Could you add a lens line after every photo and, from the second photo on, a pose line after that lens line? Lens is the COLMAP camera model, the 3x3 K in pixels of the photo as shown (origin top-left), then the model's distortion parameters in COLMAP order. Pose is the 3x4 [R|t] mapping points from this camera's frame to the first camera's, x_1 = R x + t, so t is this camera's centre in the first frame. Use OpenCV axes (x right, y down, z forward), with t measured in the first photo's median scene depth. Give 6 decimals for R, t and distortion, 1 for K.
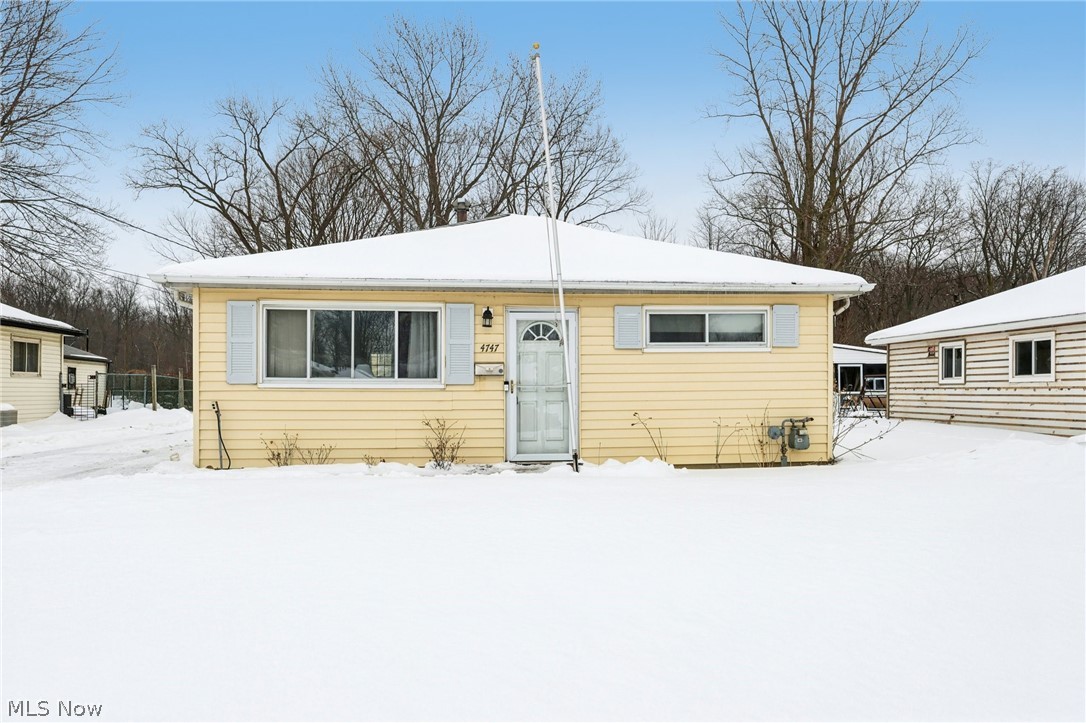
lens RADIAL K [[767.9, 0, 542.7], [0, 767.9, 357.5], [0, 0, 1]] dist [-0.003888, -0.000499]
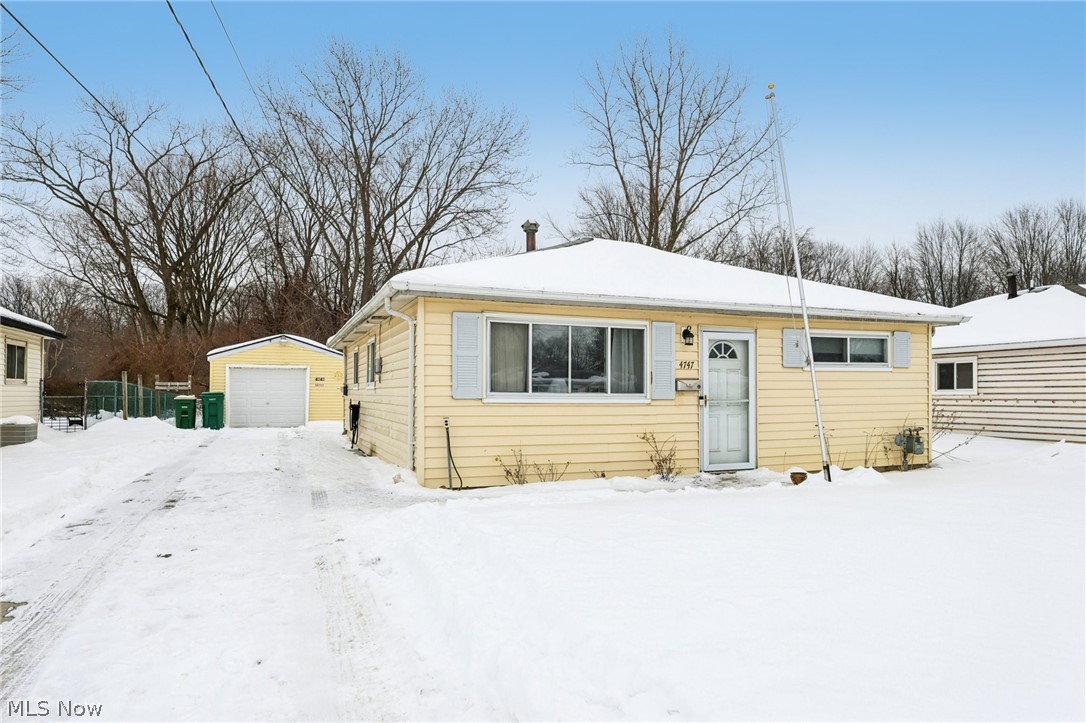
lens RADIAL K [[666.7, 0, 545.1], [0, 666.7, 362.8], [0, 0, 1]] dist [0.001659, -0.000667]
pose [[0.962346, 0.016156, 0.271347, -0.493893], [-0.014857, 0.999866, -0.006839, -0.005901], [-0.271422, 0.002550, 0.962457, 0.162774]]
